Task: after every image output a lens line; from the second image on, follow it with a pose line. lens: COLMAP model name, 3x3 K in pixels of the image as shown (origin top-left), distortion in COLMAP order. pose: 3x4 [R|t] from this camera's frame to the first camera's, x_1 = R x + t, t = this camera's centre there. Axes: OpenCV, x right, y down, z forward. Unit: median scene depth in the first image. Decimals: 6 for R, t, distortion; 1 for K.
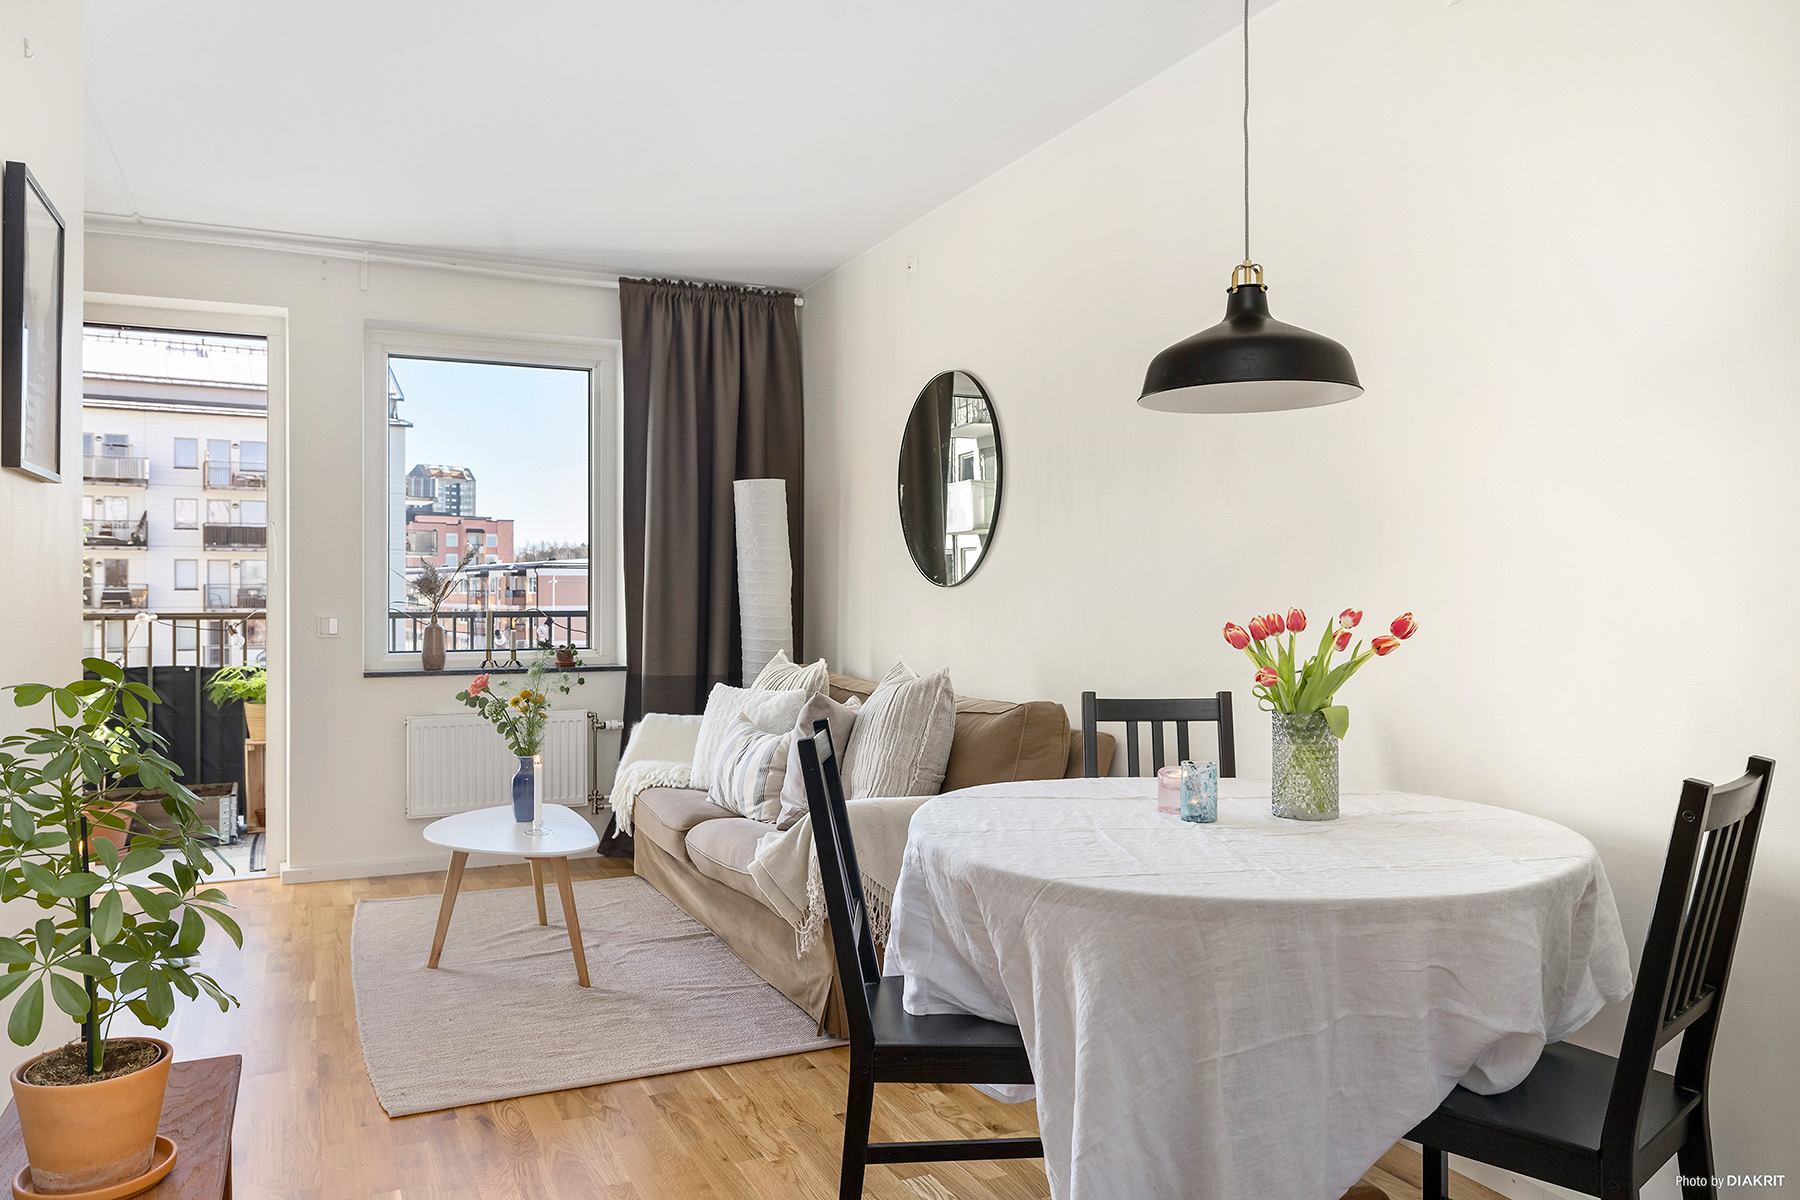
lens RADIAL K [[1293.2, 0, 905.9], [0, 1293.2, 589.1], [0, 0, 1]] dist [0.001403, 0.000409]
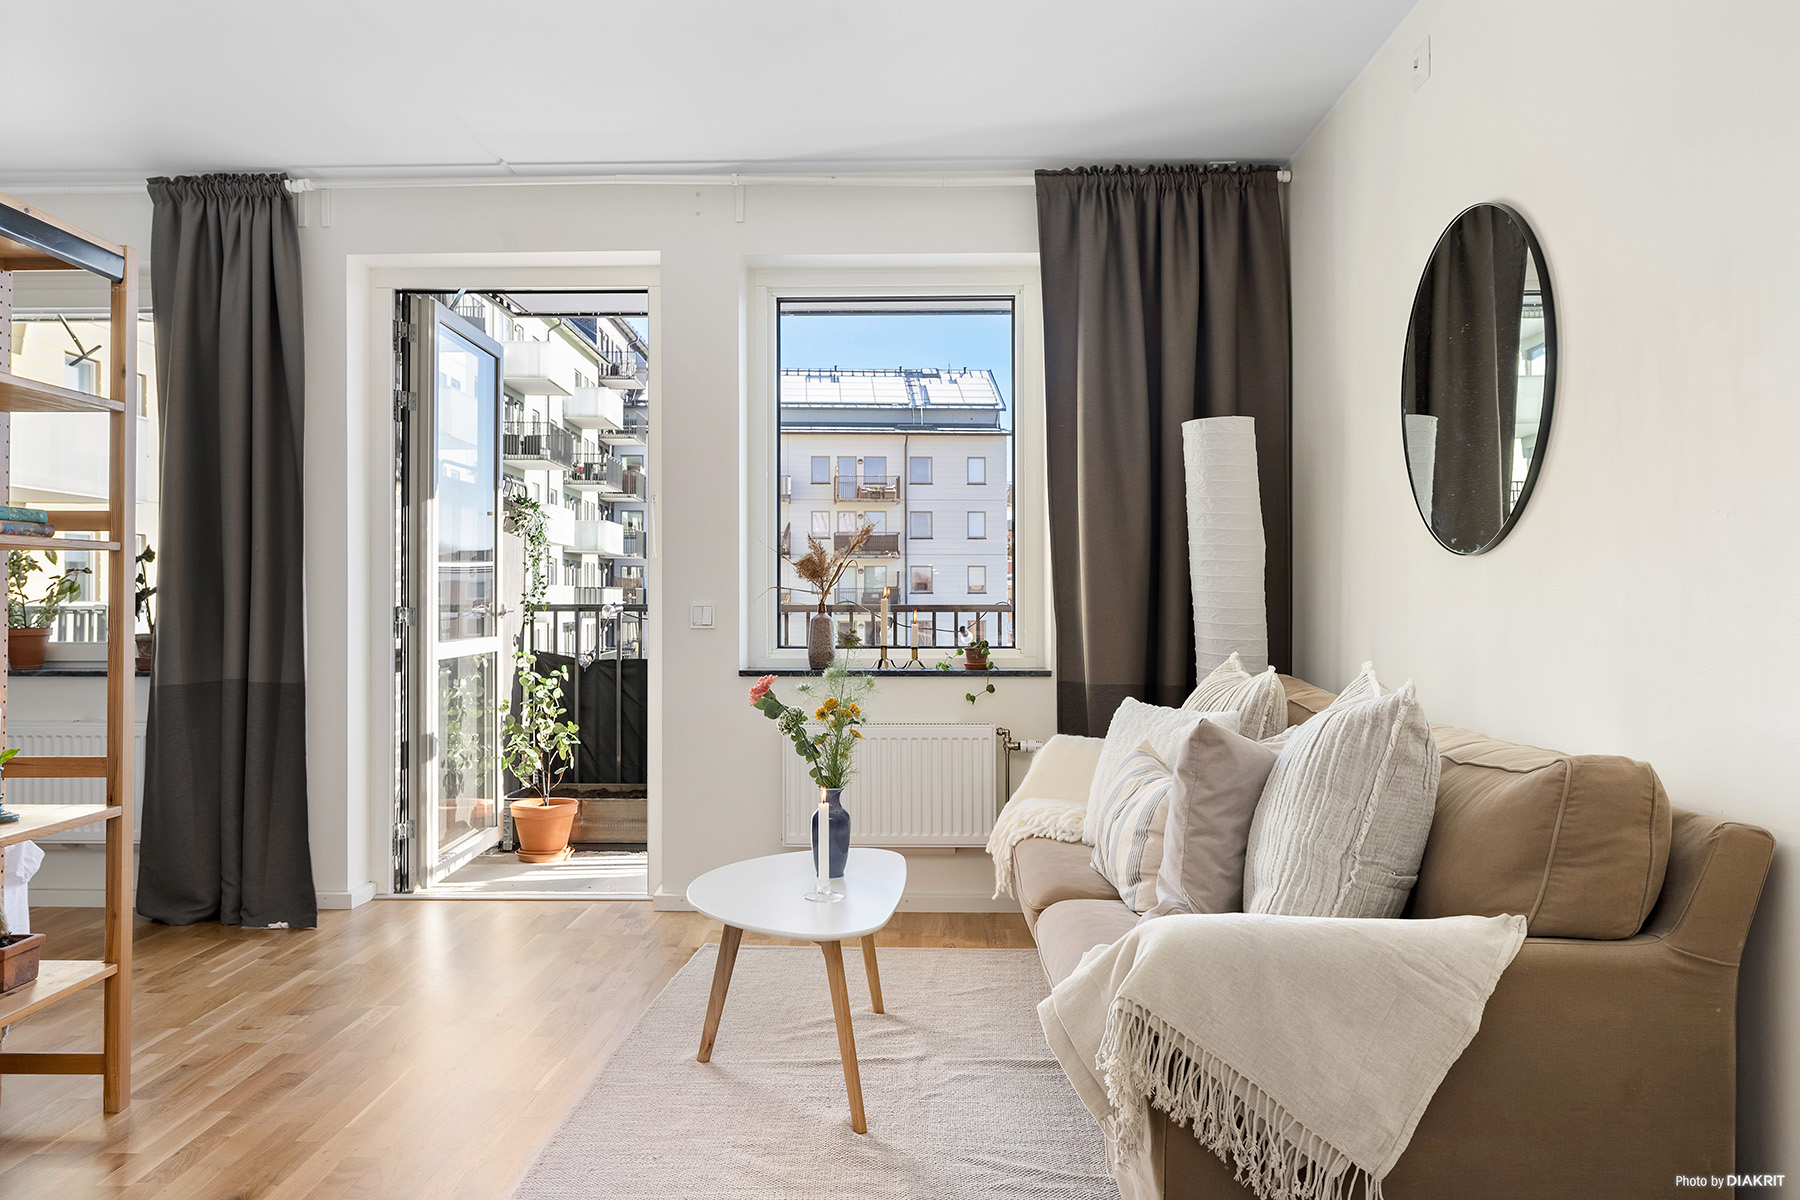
lens RADIAL K [[1293.2, 0, 905.9], [0, 1293.2, 589.1], [0, 0, 1]] dist [0.001403, 0.000409]
pose [[0.890437, -0.003653, -0.455092, 0.074845], [0.001405, 0.999985, -0.005277, 0.017584], [0.455105, 0.004059, 0.890429, 0.329303]]
